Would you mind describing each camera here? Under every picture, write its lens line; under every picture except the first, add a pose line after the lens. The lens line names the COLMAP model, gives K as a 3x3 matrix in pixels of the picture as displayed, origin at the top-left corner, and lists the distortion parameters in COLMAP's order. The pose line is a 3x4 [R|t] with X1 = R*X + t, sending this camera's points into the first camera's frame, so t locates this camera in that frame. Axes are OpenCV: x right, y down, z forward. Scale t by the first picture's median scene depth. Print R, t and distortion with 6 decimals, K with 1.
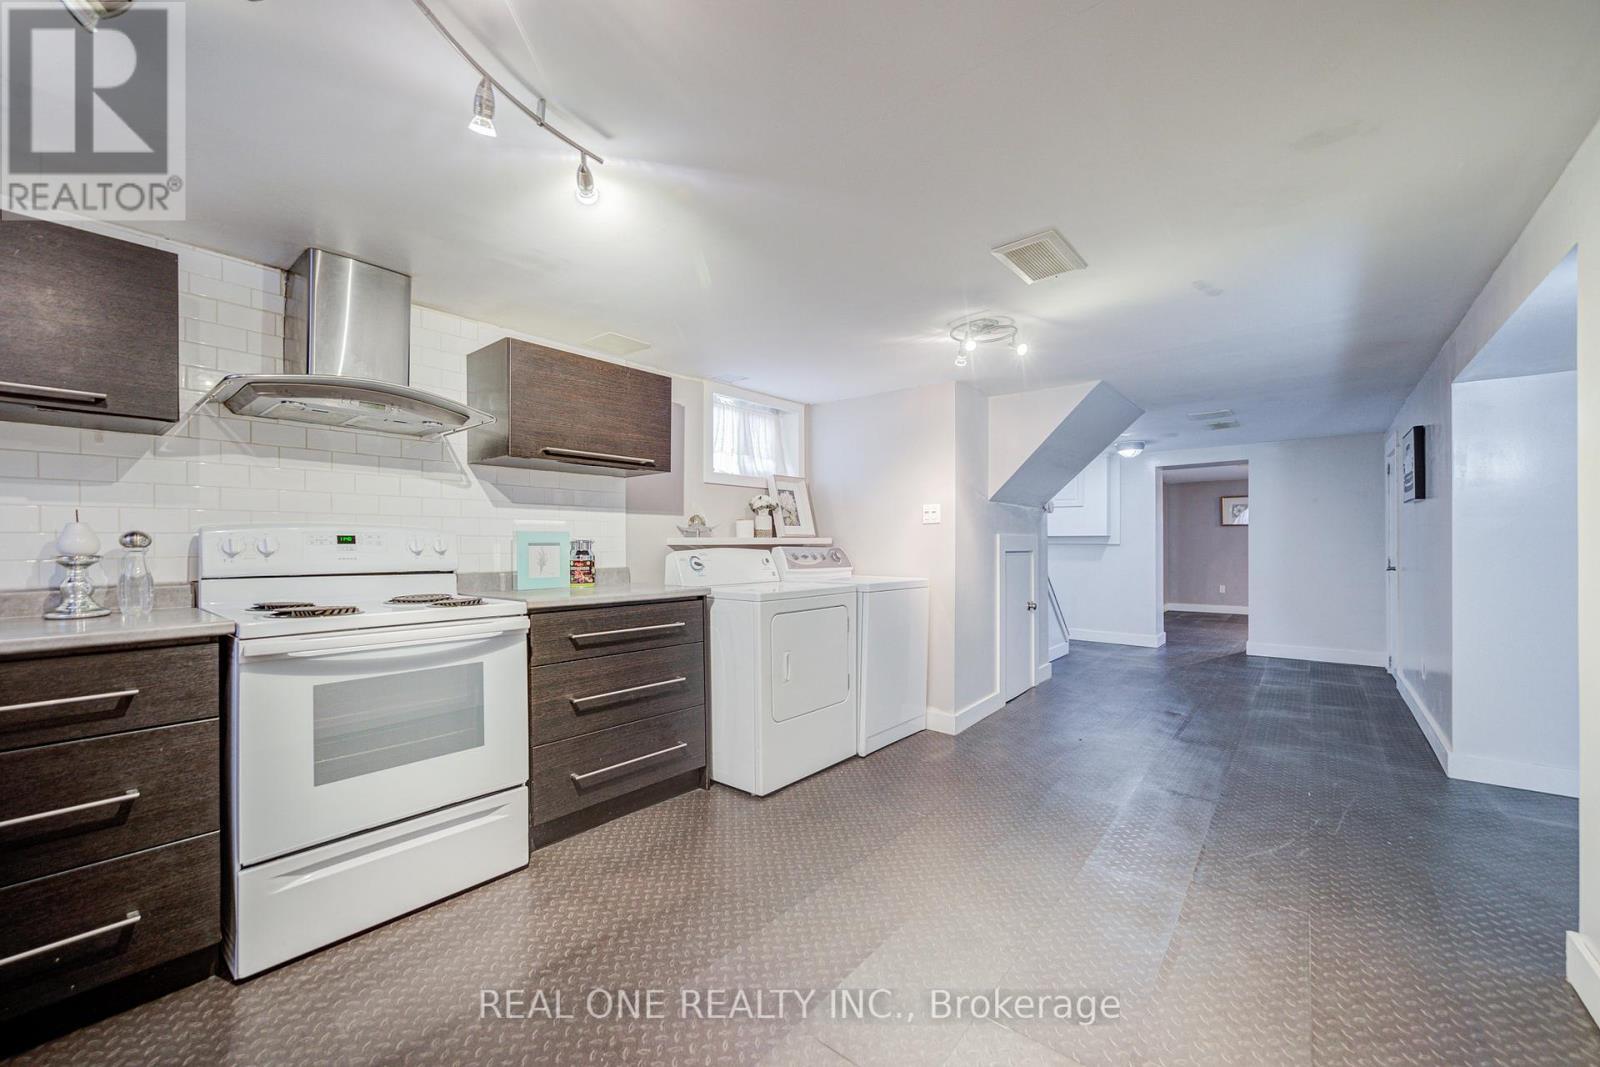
lens RADIAL K [[647.9, 0, 796.2], [0, 647.9, 546.9], [0, 0, 1]] dist [-0.000380, 0.000046]
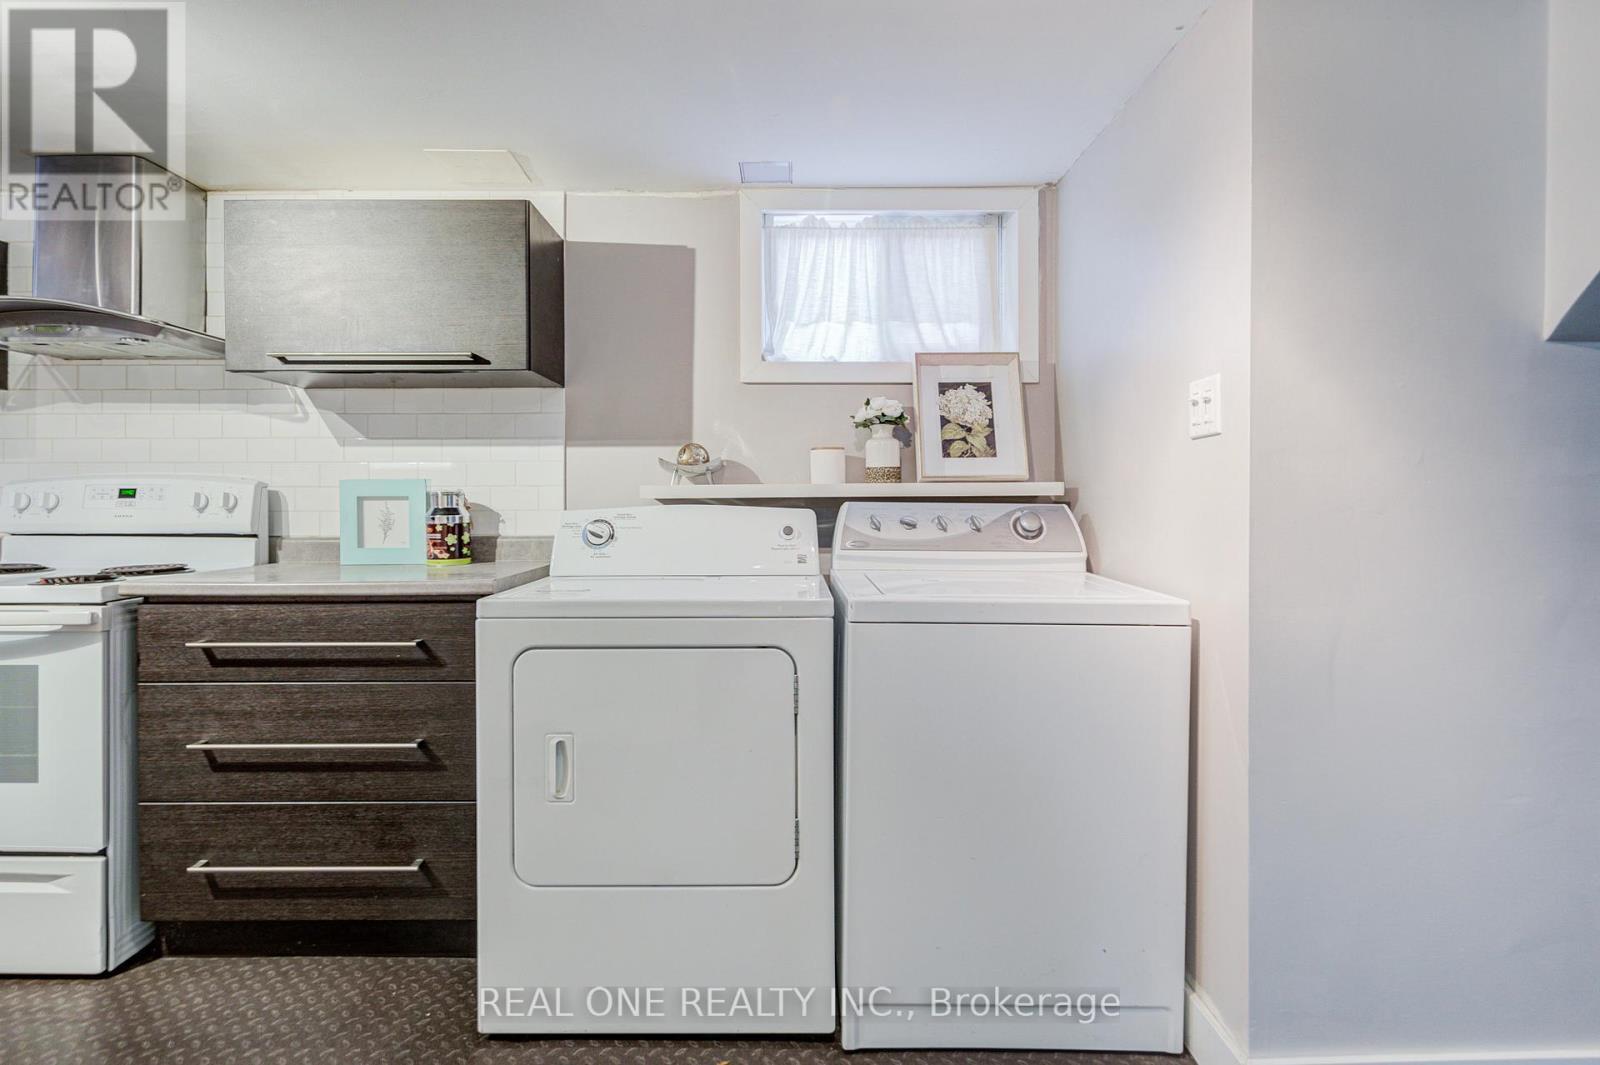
lens RADIAL K [[849.8, 0, 798.4], [0, 849.8, 499.1], [0, 0, 1]] dist [-0.002909, -0.001444]
pose [[0.640893, 0.002682, -0.767625, 0.556083], [-0.002192, 0.999996, 0.001664, -0.005853], [0.767627, 0.000616, 0.640897, 0.761759]]
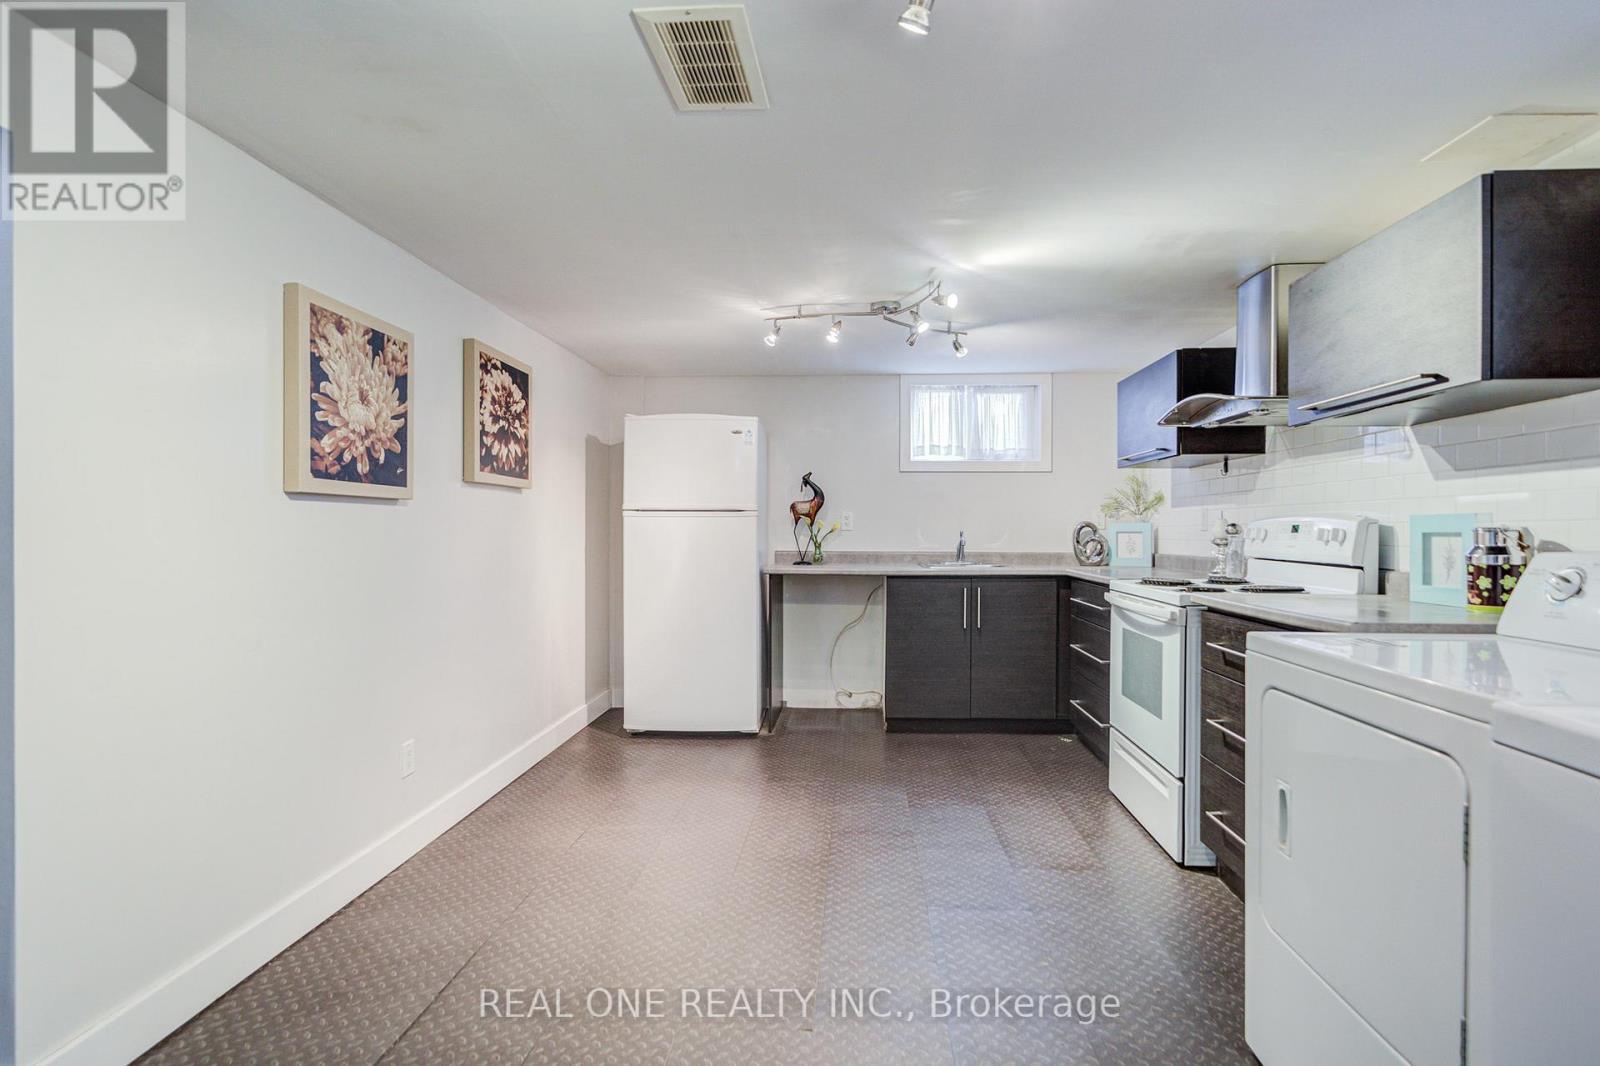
lens RADIAL K [[802.4, 0, 800.0], [0, 802.4, 533.0], [0, 0, 1]] dist [0.000697, 0.000161]
pose [[-0.819245, 0.003913, -0.573430, 0.565409], [-0.003045, 0.999933, 0.011174, -0.012403], [0.573435, 0.010900, -0.819178, 1.271251]]
